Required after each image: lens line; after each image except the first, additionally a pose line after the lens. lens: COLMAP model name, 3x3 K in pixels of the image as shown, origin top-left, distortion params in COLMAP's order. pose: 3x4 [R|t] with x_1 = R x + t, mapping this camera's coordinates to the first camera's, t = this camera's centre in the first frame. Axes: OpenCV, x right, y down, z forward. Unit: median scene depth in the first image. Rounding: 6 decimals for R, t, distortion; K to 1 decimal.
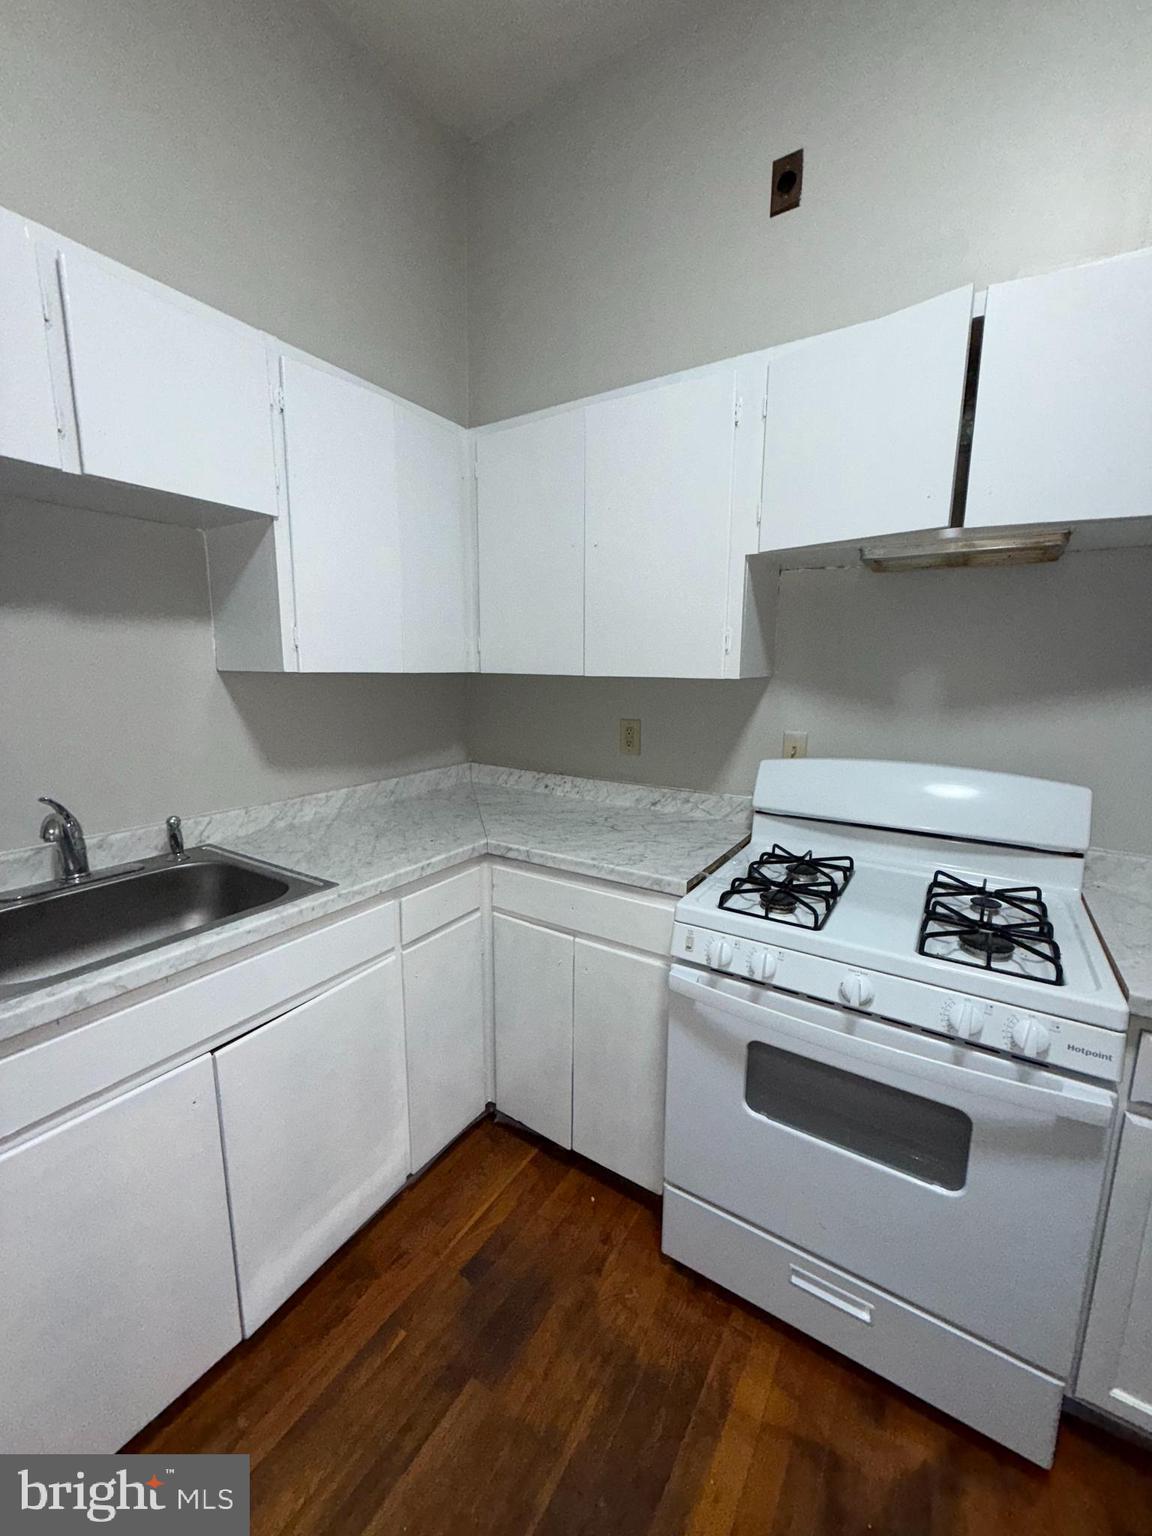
lens RADIAL K [[614.8, 0, 575.6], [0, 614.8, 767.7], [0, 0, 1]] dist [0.003406, -0.000107]
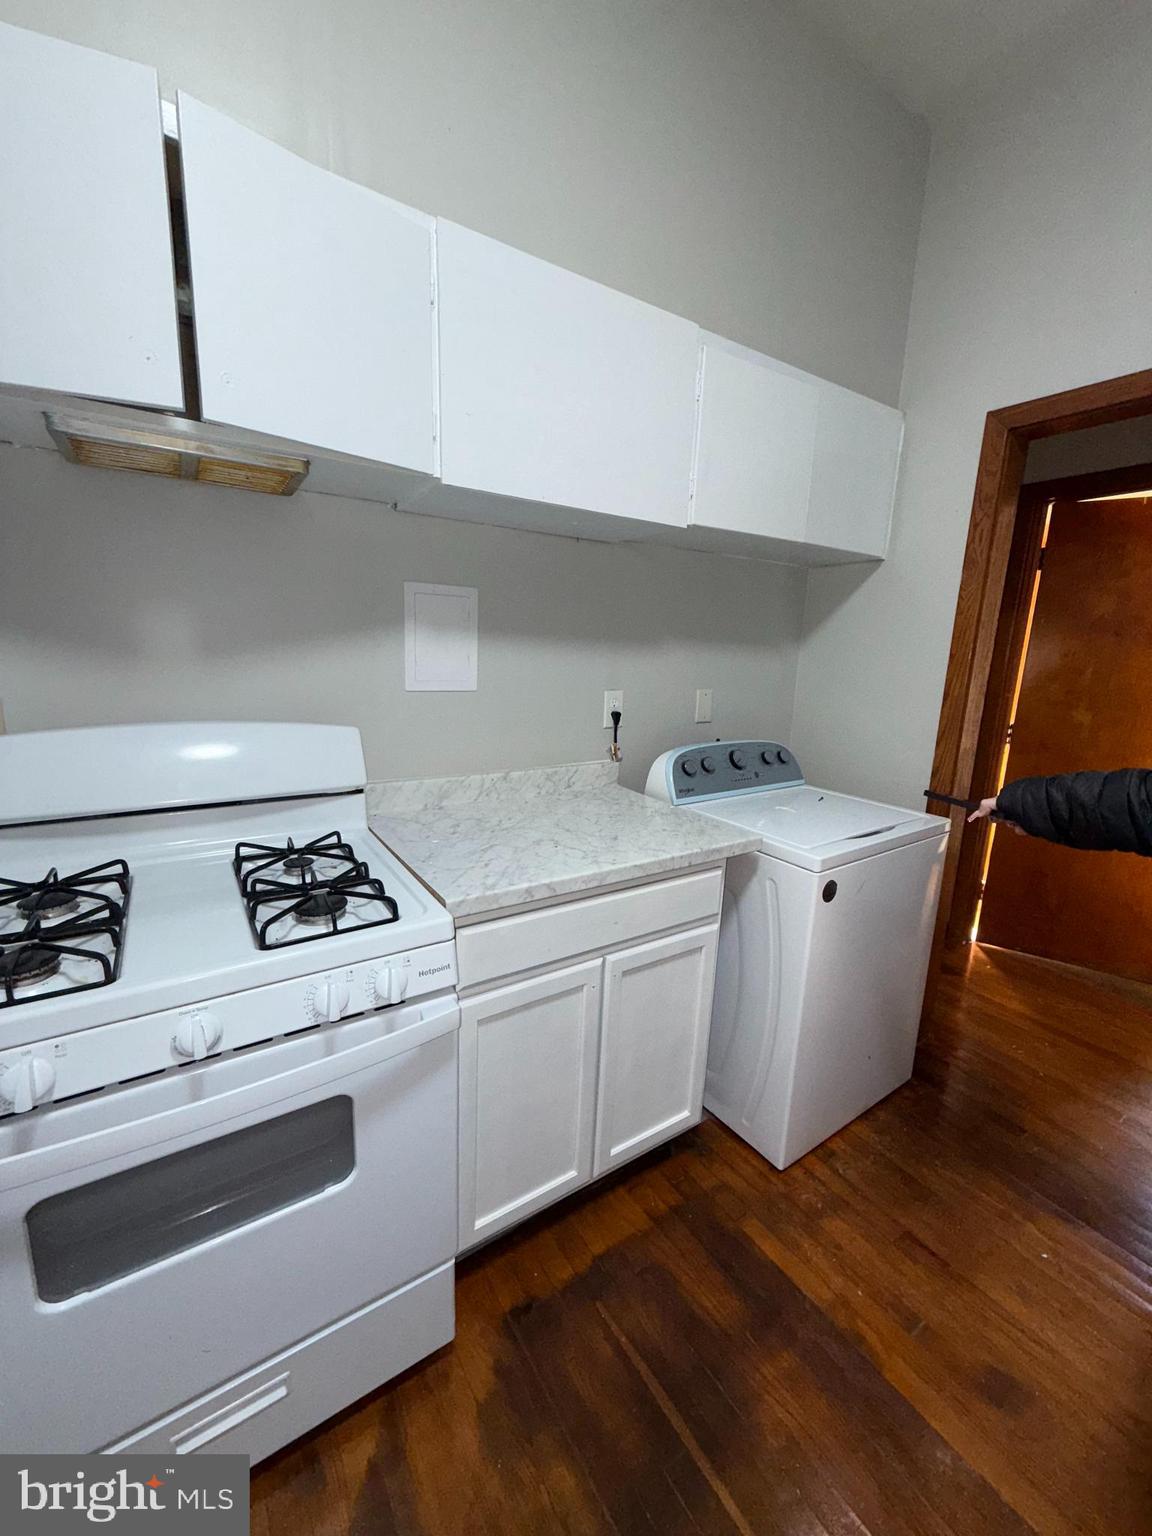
lens RADIAL K [[614.8, 0, 579.6], [0, 614.8, 764.3], [0, 0, 1]] dist [0.003406, -0.000107]
pose [[0.405762, -0.171483, 0.897748, 0.034546], [0.119118, 0.983785, 0.134078, 0.001089], [-0.906183, 0.052534, 0.419610, 0.229009]]
